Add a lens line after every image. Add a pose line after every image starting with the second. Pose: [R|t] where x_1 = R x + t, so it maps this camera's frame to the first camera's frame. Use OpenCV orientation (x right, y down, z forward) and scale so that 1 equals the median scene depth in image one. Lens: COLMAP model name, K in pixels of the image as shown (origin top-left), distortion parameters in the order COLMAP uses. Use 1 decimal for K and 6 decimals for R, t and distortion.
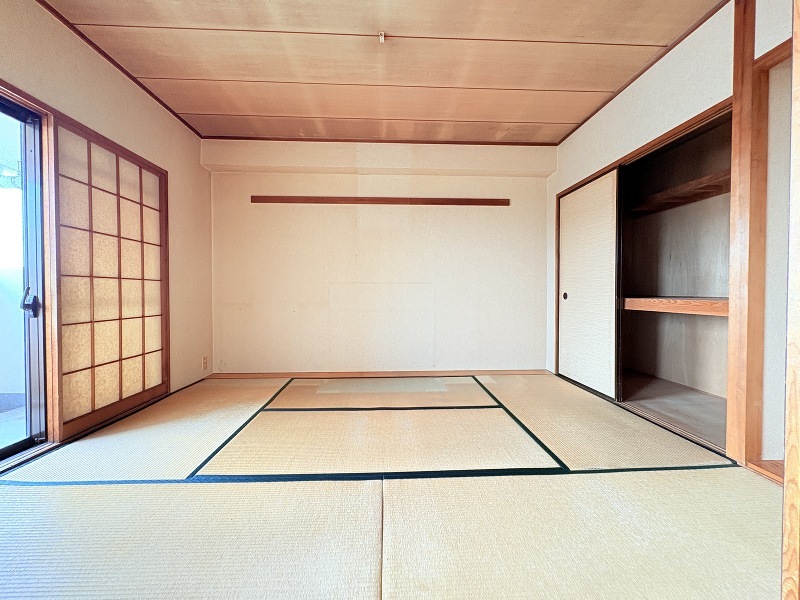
lens RADIAL K [[317.1, 0, 399.0], [0, 317.1, 298.1], [0, 0, 1]] dist [0.000853, 0.000058]
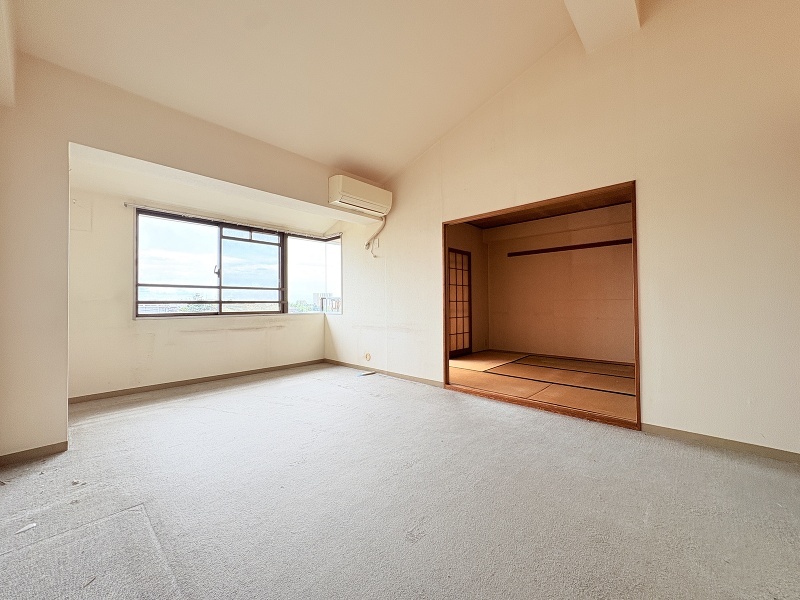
lens RADIAL K [[317.1, 0, 399.0], [0, 317.1, 298.1], [0, 0, 1]] dist [0.000853, 0.000058]
pose [[0.699541, -0.020526, -0.714298, 0.508244], [-0.004088, 0.999456, -0.032724, -0.003083], [0.714581, 0.025812, 0.699076, -0.923289]]
